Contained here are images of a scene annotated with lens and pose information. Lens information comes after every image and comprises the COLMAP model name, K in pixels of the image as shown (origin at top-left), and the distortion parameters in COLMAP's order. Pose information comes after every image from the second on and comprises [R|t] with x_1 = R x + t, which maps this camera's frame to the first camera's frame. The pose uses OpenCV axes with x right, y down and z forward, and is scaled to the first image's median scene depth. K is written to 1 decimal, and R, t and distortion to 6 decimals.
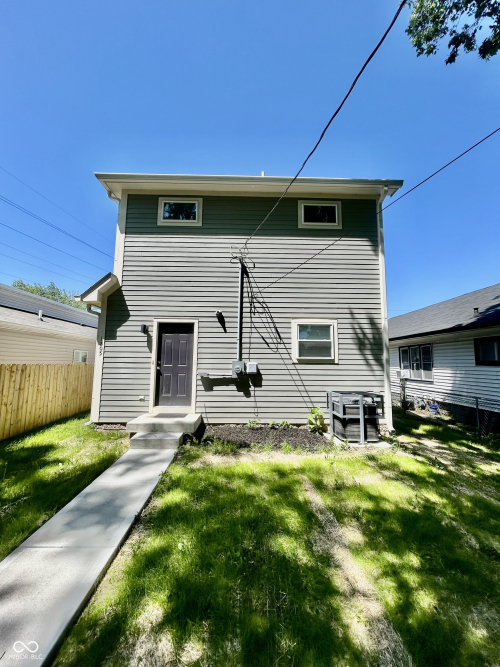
lens RADIAL K [[267.8, 0, 250.1], [0, 267.8, 332.3], [0, 0, 1]] dist [-0.000241, -0.000040]
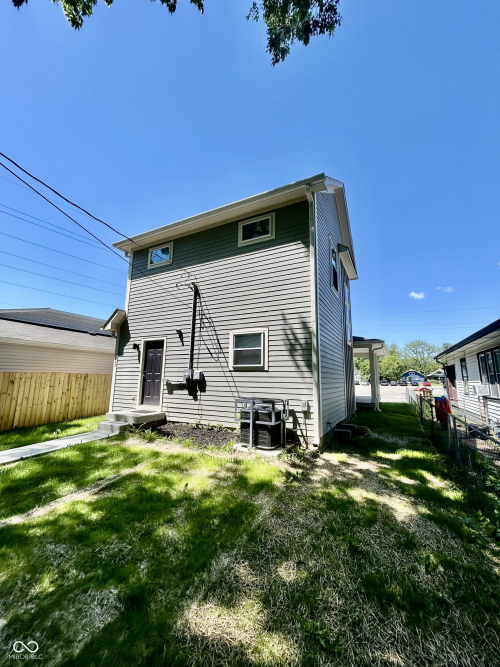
lens RADIAL K [[267.8, 0, 250.1], [0, 267.8, 332.3], [0, 0, 1]] dist [-0.000241, -0.000040]
pose [[0.876424, -0.079476, -0.474936, 0.756798], [0.049584, 0.995938, -0.075162, 0.045608], [0.478980, 0.042324, 0.876805, 0.081602]]
